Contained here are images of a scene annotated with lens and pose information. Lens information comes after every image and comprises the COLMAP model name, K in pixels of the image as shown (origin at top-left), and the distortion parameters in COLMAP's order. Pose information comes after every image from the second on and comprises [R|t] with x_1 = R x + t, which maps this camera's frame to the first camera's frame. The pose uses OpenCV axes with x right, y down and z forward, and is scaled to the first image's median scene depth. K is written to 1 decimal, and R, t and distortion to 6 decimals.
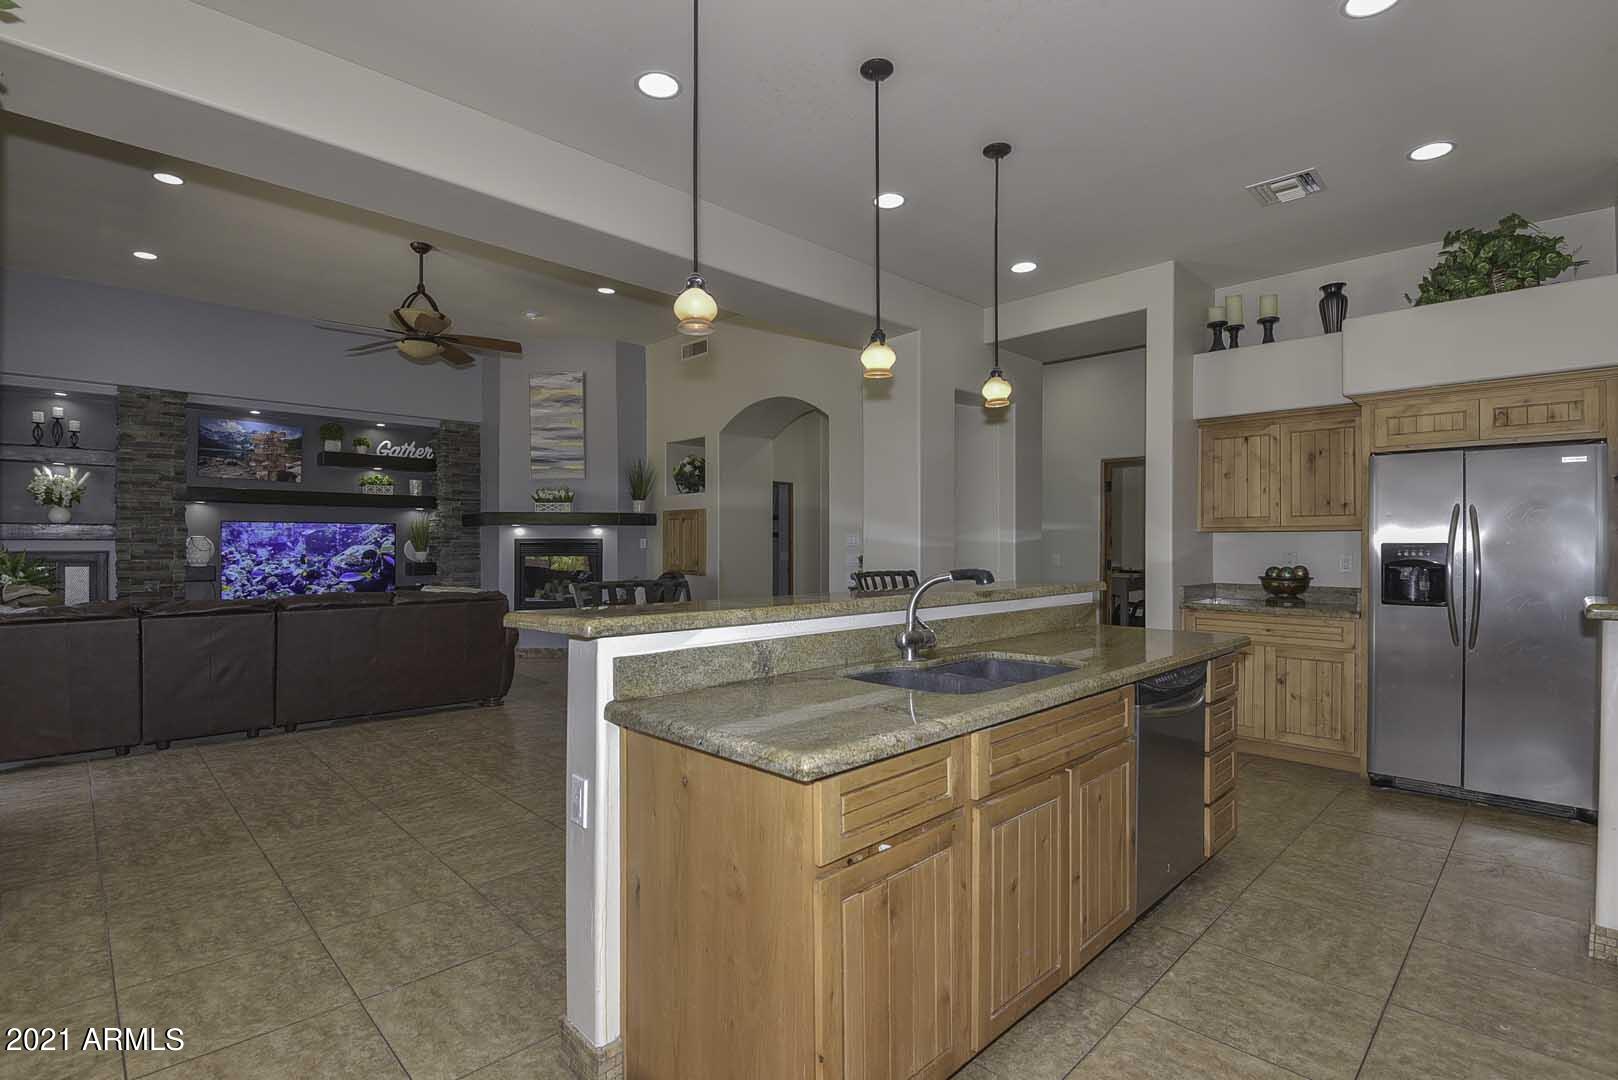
lens RADIAL K [[758.8, 0, 813.8], [0, 758.8, 546.2], [0, 0, 1]] dist [-0.002239, -0.019025]
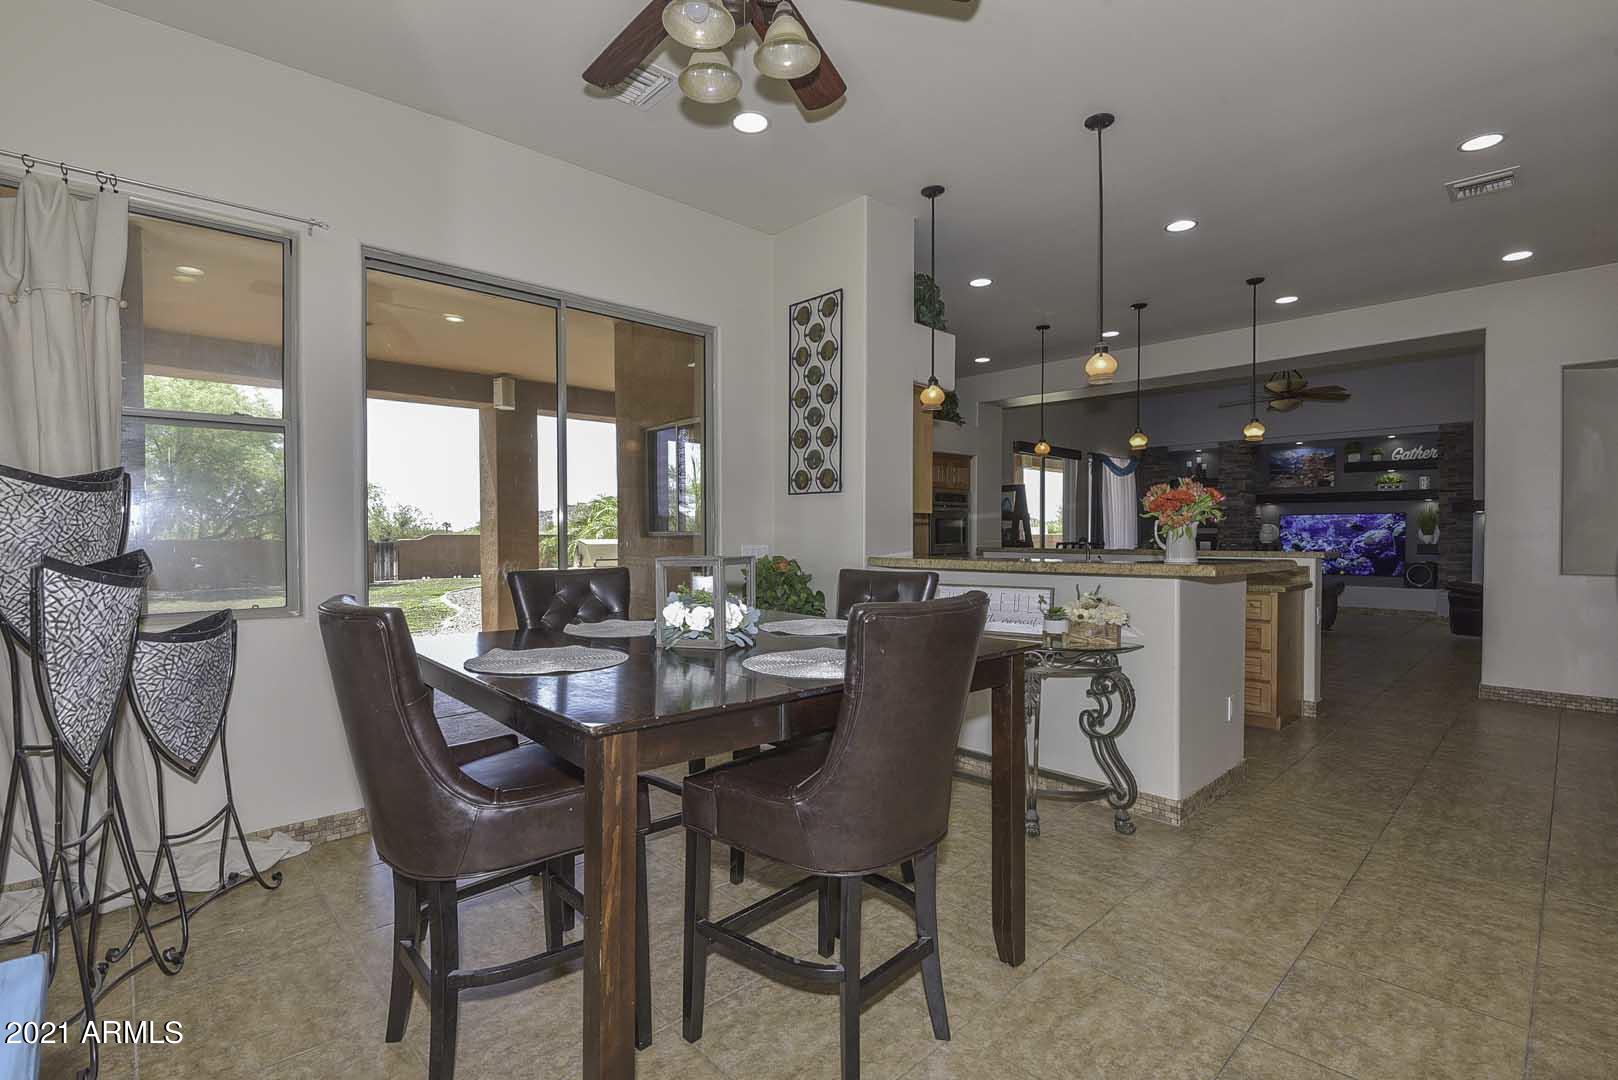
lens RADIAL K [[745.9, 0, 810.8], [0, 745.9, 545.1], [0, 0, 1]] dist [0.016352, -0.028630]
pose [[-0.021199, 0.015530, -0.999655, 0.759642], [-0.001618, 0.999878, 0.015568, 0.006784], [0.999774, 0.001947, -0.021171, 0.037792]]
